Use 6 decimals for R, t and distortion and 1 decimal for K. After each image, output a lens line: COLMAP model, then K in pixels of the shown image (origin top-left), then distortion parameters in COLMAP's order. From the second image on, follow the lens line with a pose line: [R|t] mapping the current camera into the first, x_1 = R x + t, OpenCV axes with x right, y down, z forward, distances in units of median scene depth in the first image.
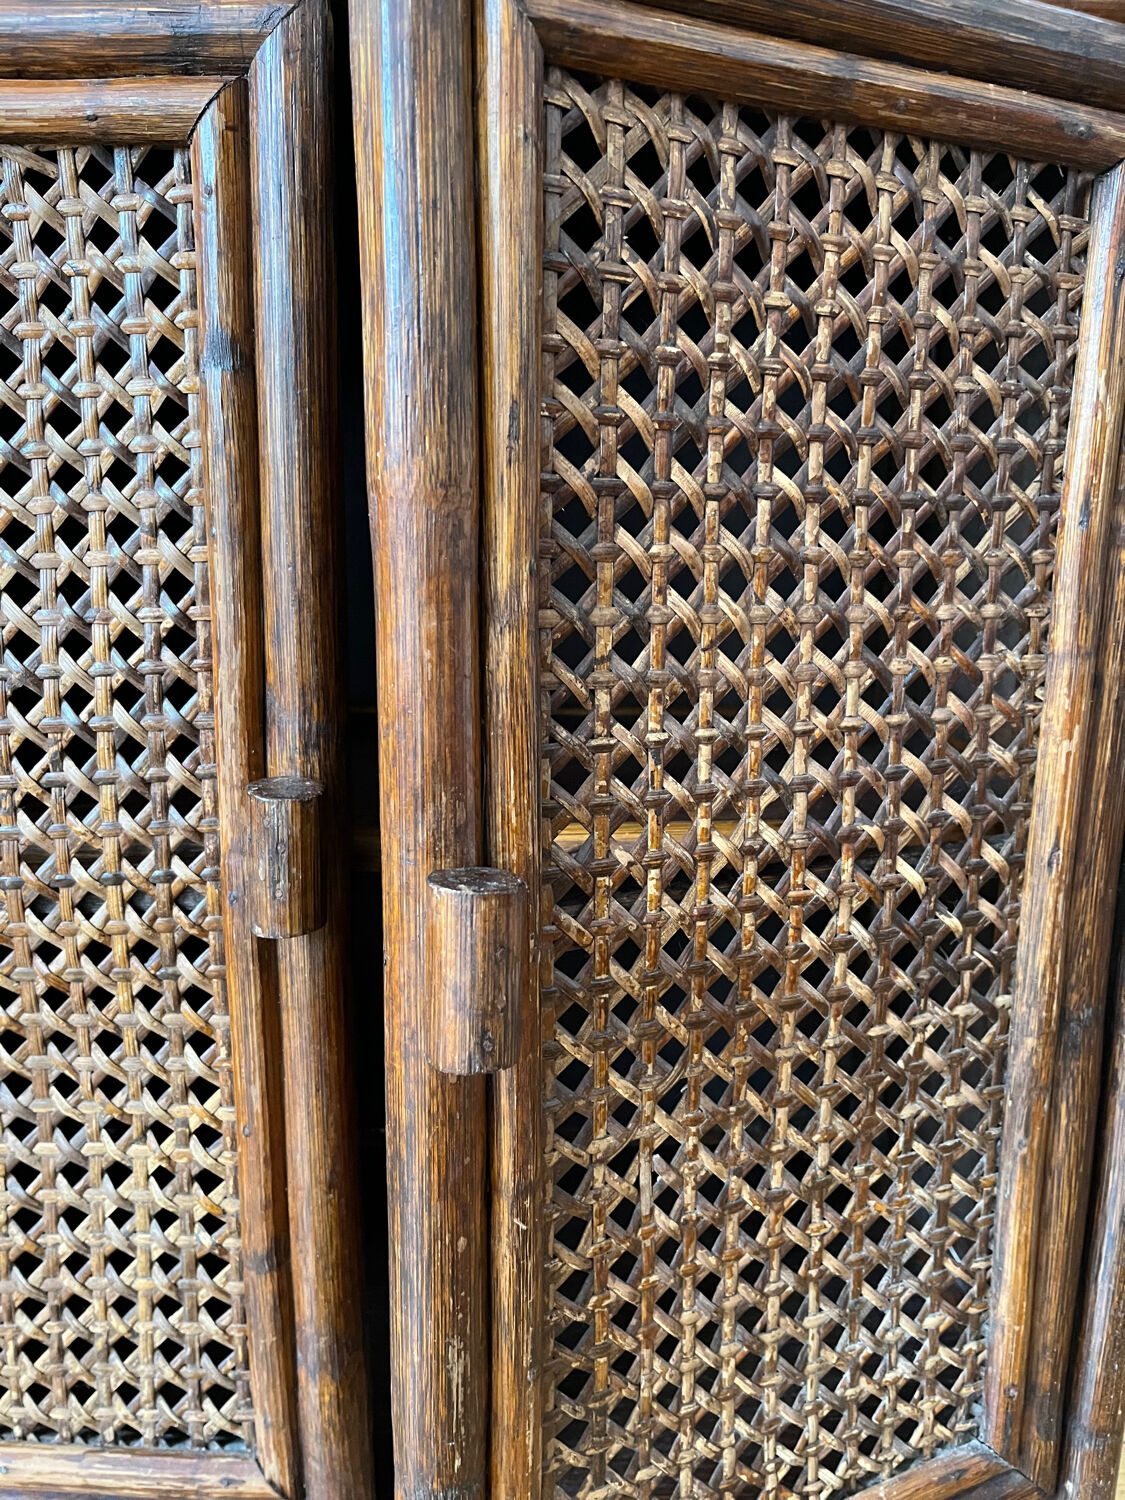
lens RADIAL K [[1115.0, 0, 547.6], [0, 1115.0, 741.0], [0, 0, 1]] dist [0.057559, -0.084994]
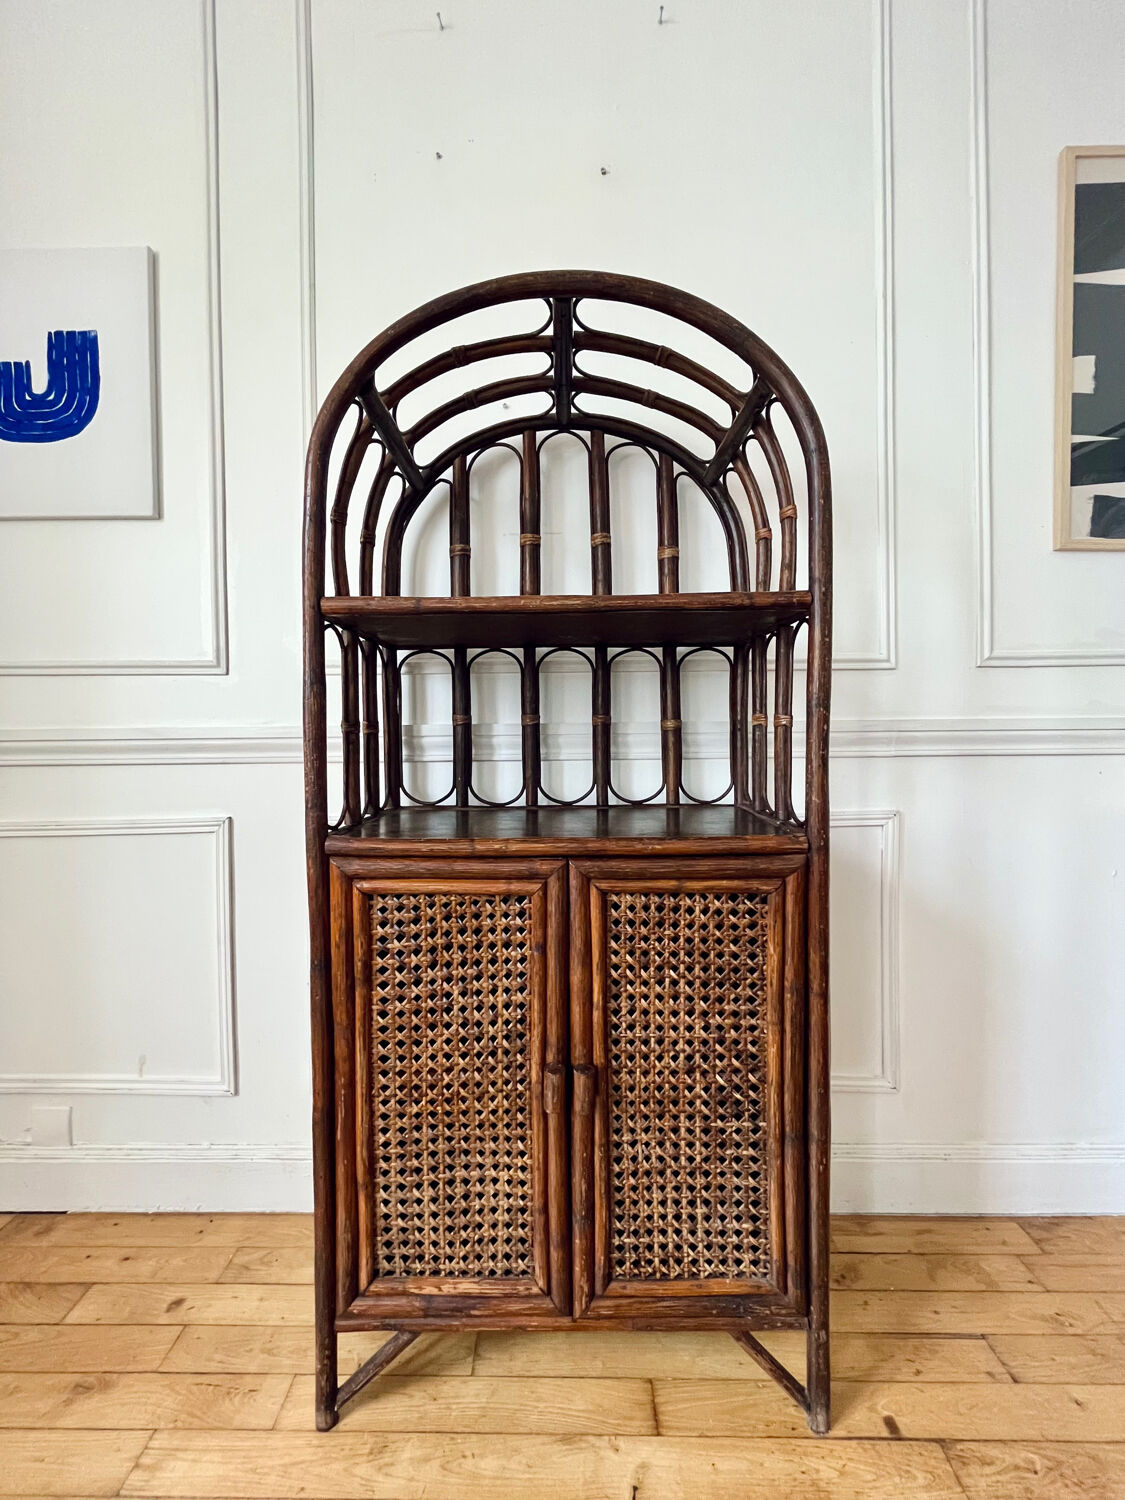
lens RADIAL K [[596.3, 0, 561.0], [0, 596.3, 748.8], [0, 0, 1]] dist [-0.001752, -0.000005]
pose [[0.900024, -0.006881, -0.435785, 0.749411], [-0.067907, 0.985450, -0.155808, -0.633956], [0.430517, 0.169824, 0.886462, -1.163366]]
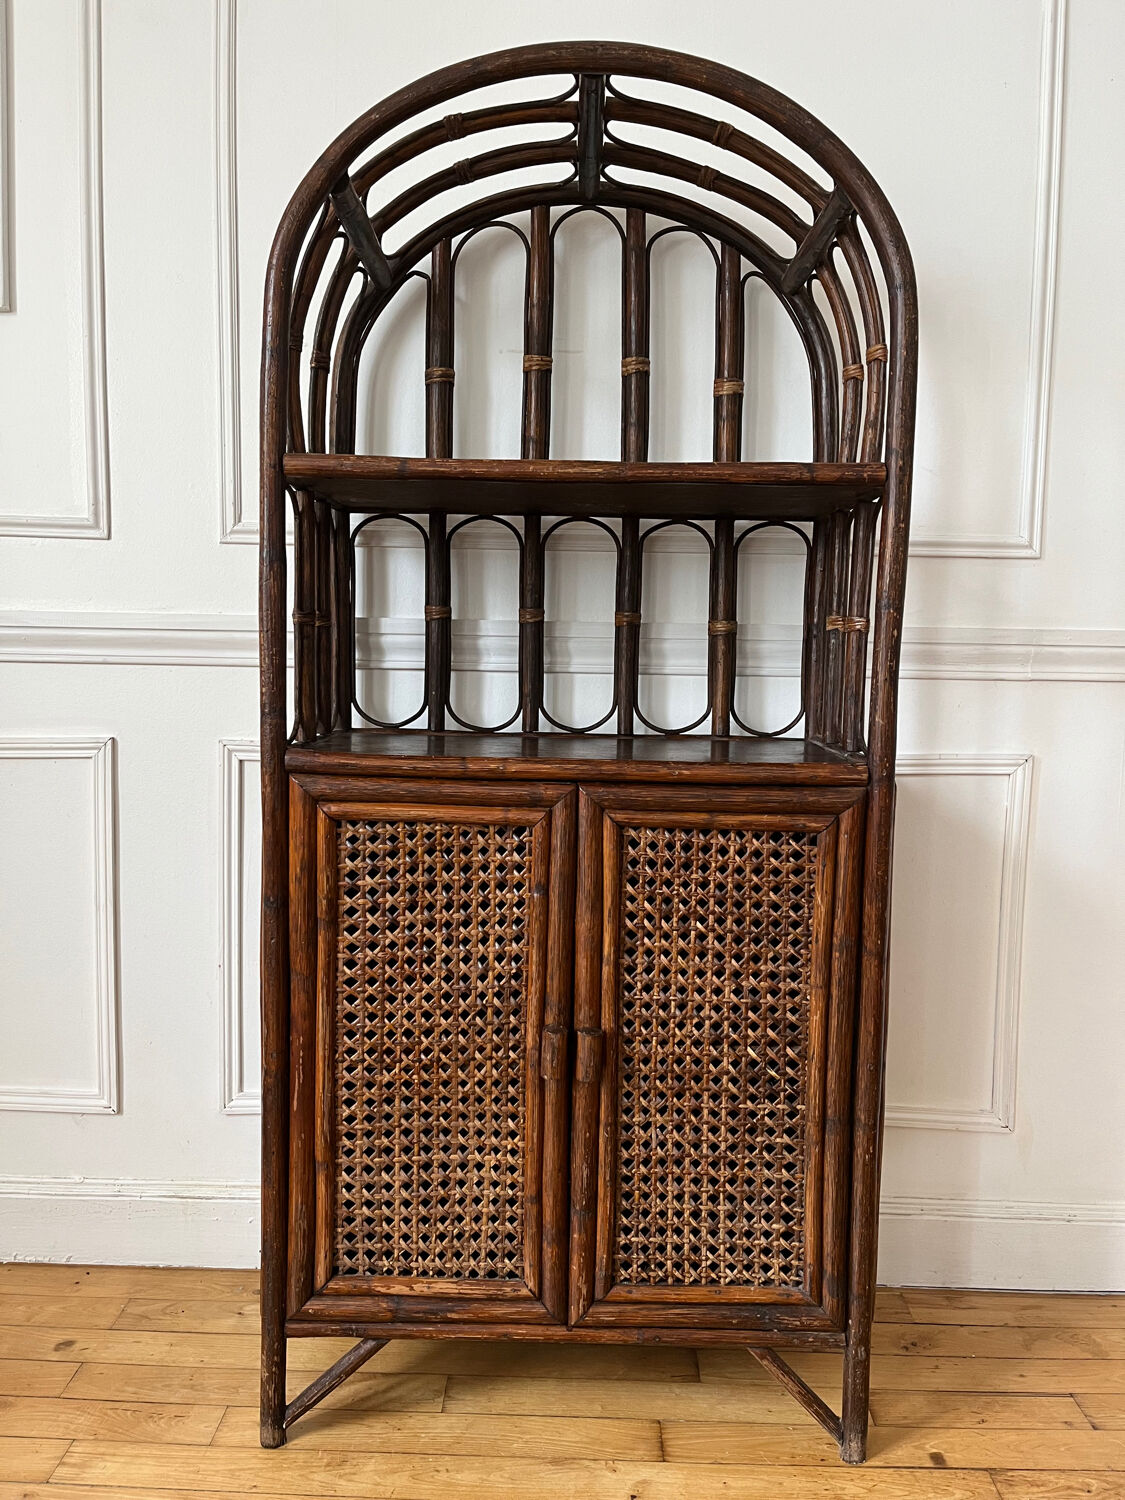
lens RADIAL K [[1115.0, 0, 566.8], [0, 1115.0, 758.5], [0, 0, 1]] dist [0.057559, -0.084994]
pose [[0.900162, 0.050471, -0.432620, 1.211138], [-0.096316, 0.991740, -0.084708, -0.385661], [0.424772, 0.117919, 0.897588, -2.132873]]
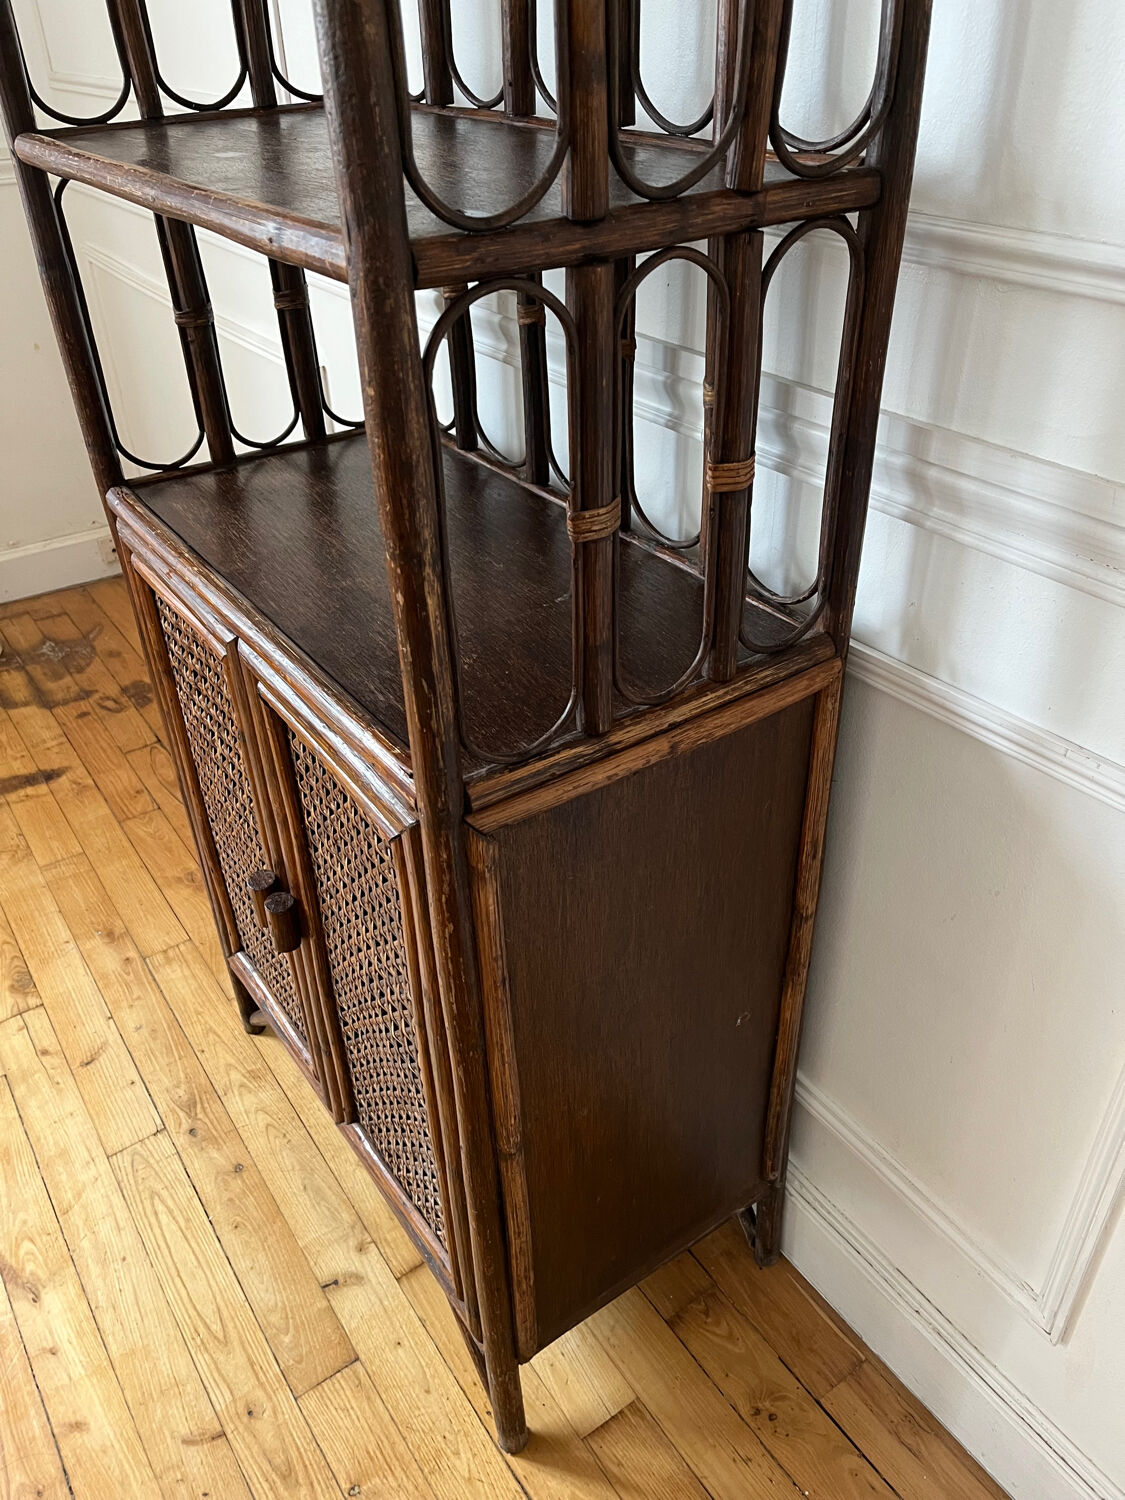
lens RADIAL K [[1115.0, 0, 569.1], [0, 1115.0, 745.9], [0, 0, 1]] dist [0.057559, -0.084994]
pose [[0.166304, 0.535277, -0.828143, 2.107042], [-0.157972, 0.843454, 0.513450, -1.722760], [0.973338, 0.045434, 0.224829, 0.862525]]
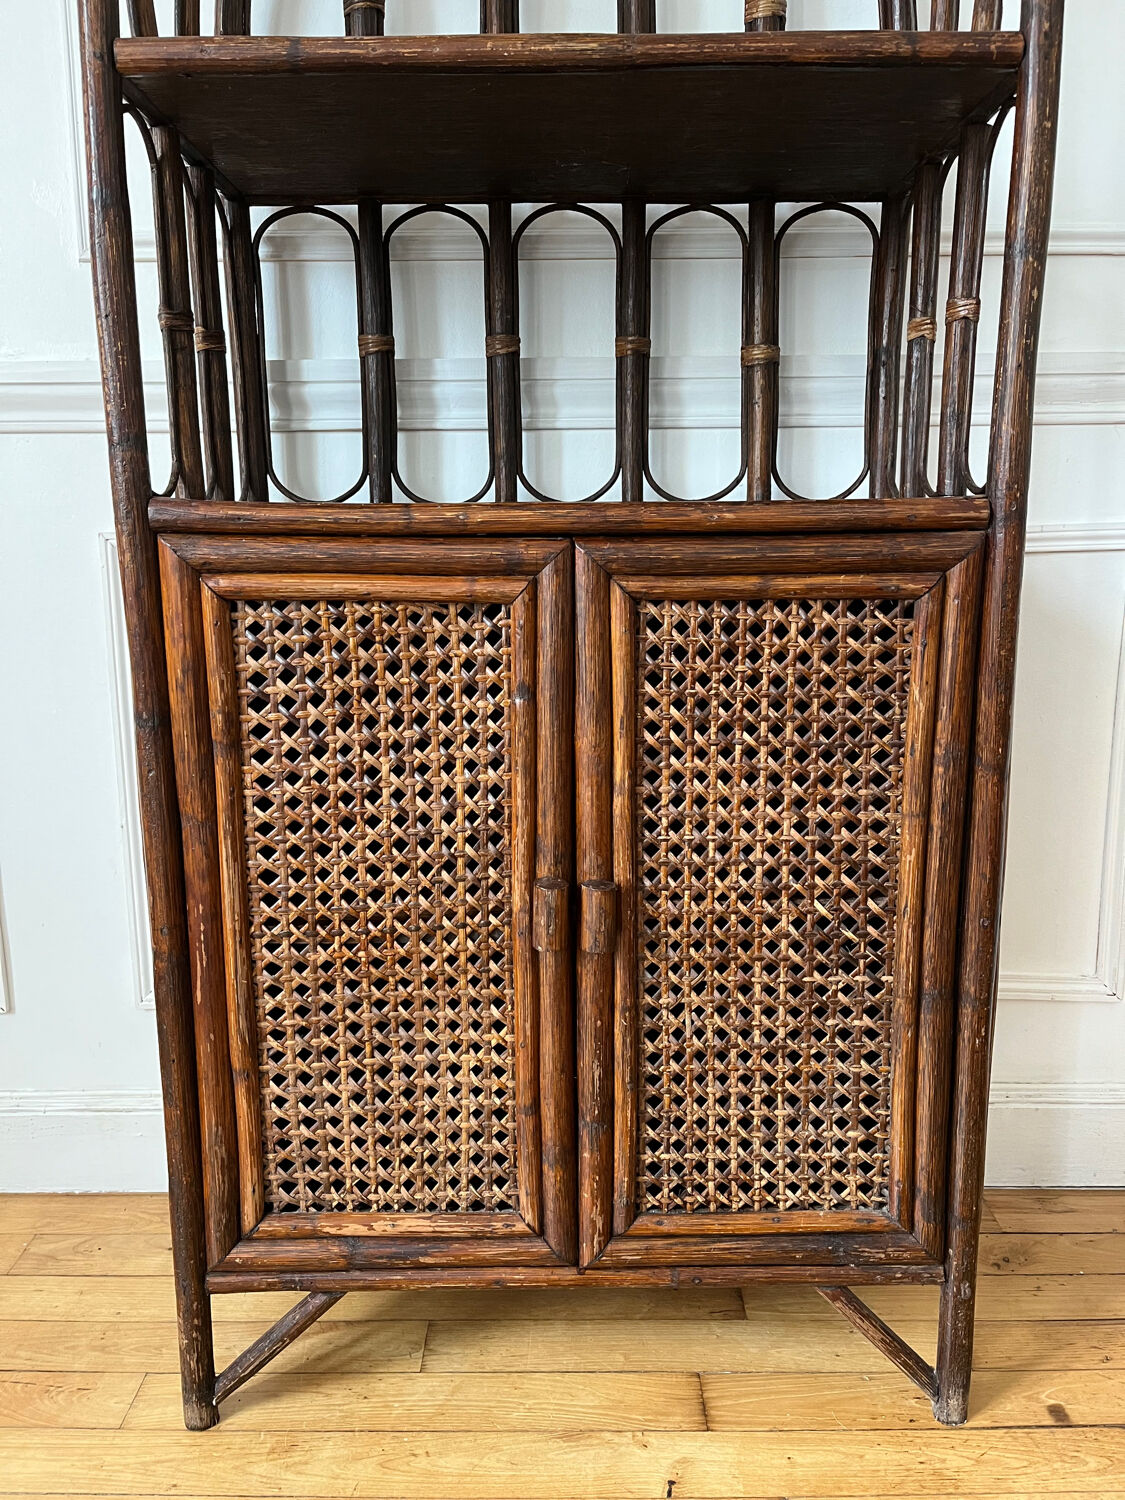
lens RADIAL K [[1115.0, 0, 565.6], [0, 1115.0, 753.7], [0, 0, 1]] dist [0.057559, -0.084994]
pose [[0.904992, 0.065847, -0.420302, 0.823601], [-0.067399, 0.997664, 0.011177, -0.186049], [0.420056, 0.018212, 0.907316, -1.285738]]
